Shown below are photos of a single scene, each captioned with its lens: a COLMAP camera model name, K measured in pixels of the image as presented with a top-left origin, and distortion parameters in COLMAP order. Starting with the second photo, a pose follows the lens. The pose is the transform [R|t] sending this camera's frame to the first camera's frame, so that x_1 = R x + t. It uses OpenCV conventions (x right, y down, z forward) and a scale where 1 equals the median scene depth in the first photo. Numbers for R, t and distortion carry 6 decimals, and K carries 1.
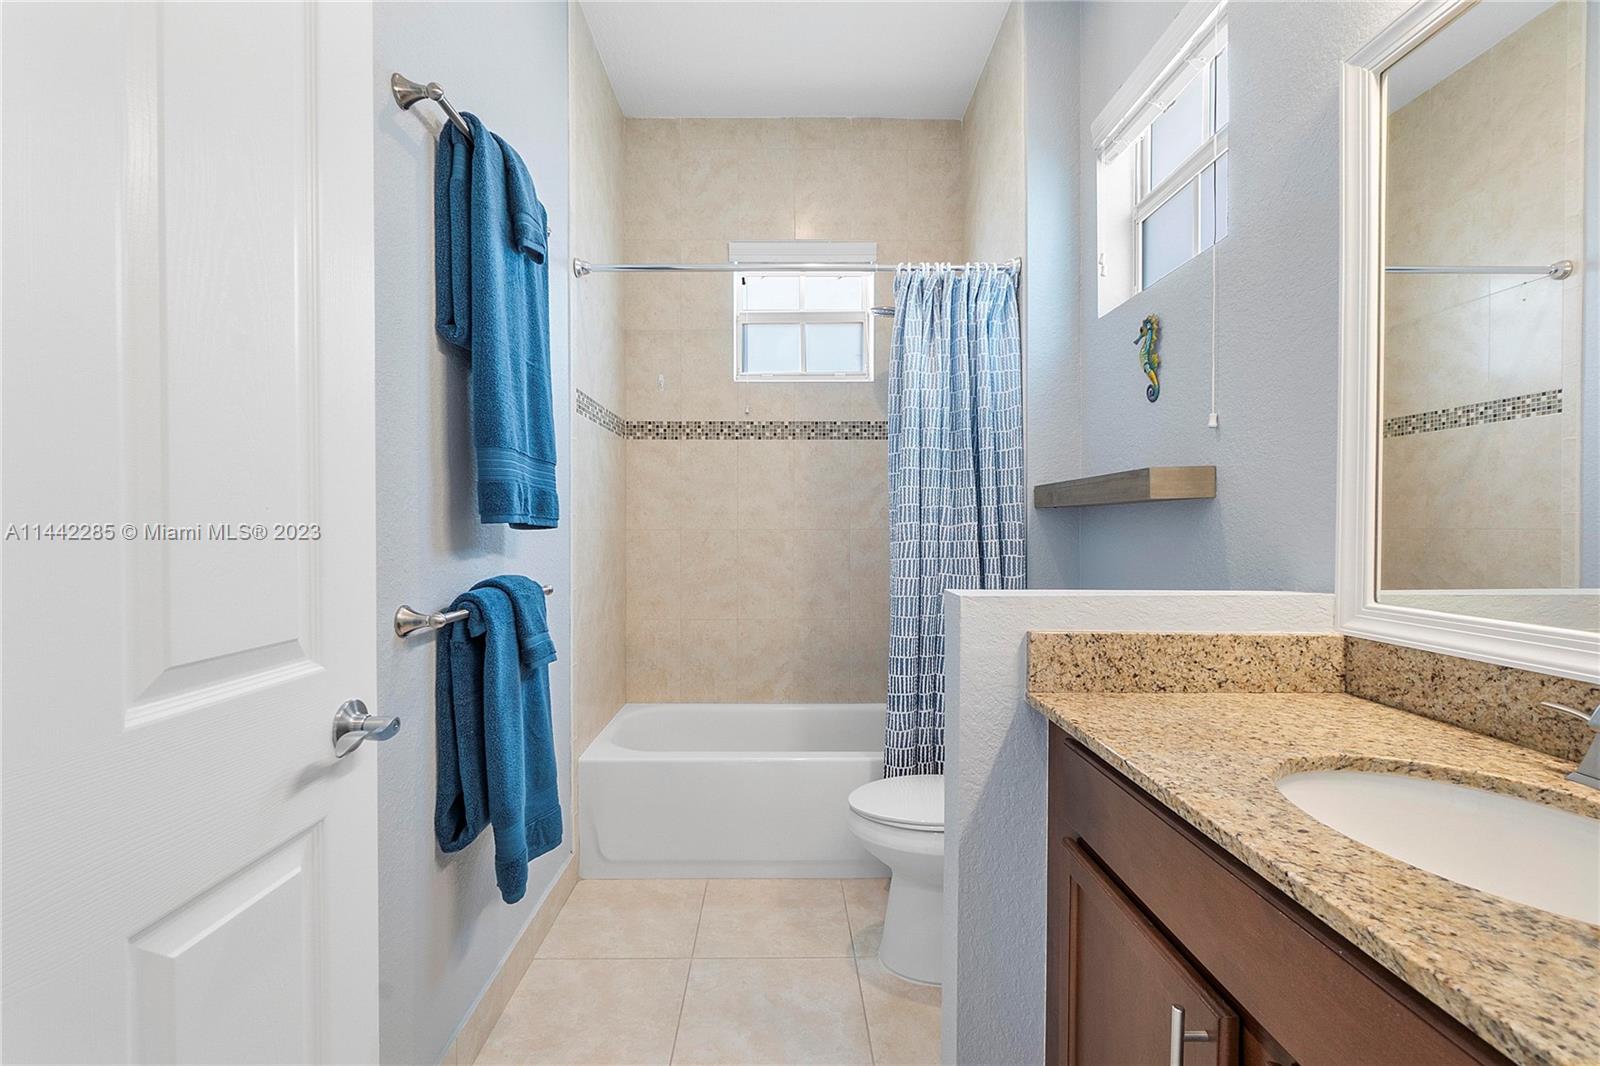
lens RADIAL K [[697.1, 0, 786.6], [0, 697.1, 532.4], [0, 0, 1]] dist [-0.005489, 0.001615]
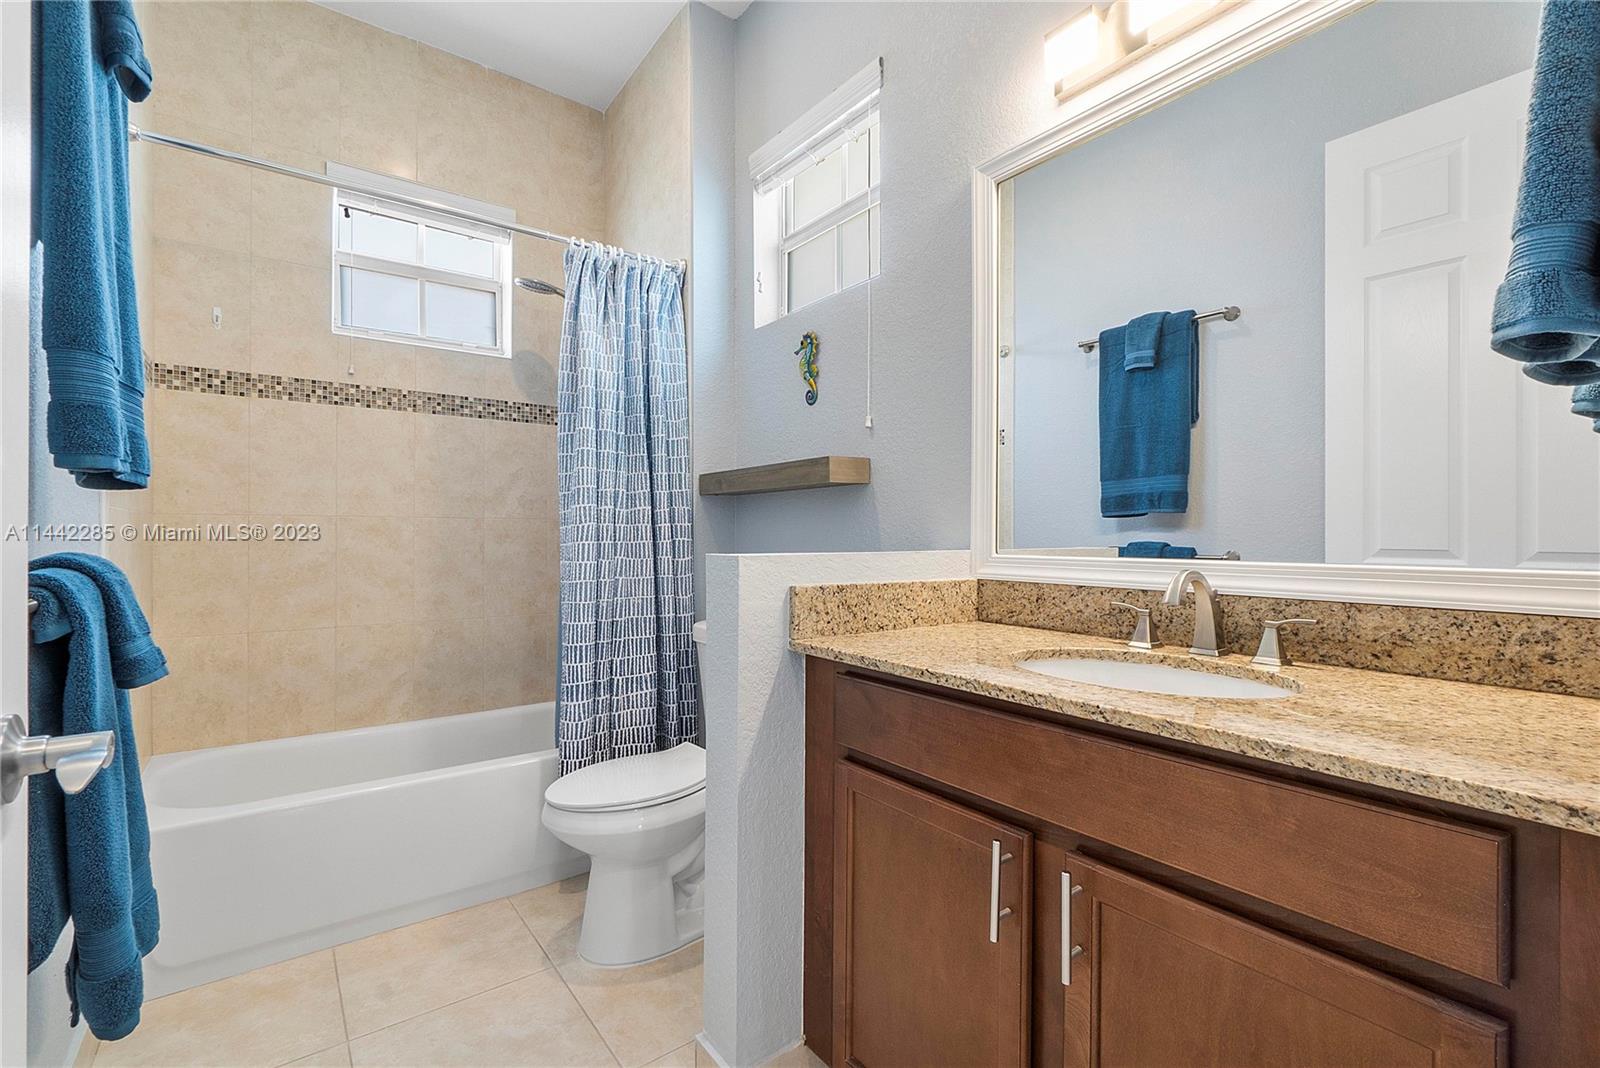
lens RADIAL K [[697.1, 0, 784.5], [0, 697.1, 534.9], [0, 0, 1]] dist [-0.005489, 0.001615]
pose [[0.809631, 0.002617, 0.586933, -0.184685], [0.003339, 0.999953, -0.009064, 0.040536], [-0.586930, 0.009298, 0.809585, 0.057220]]
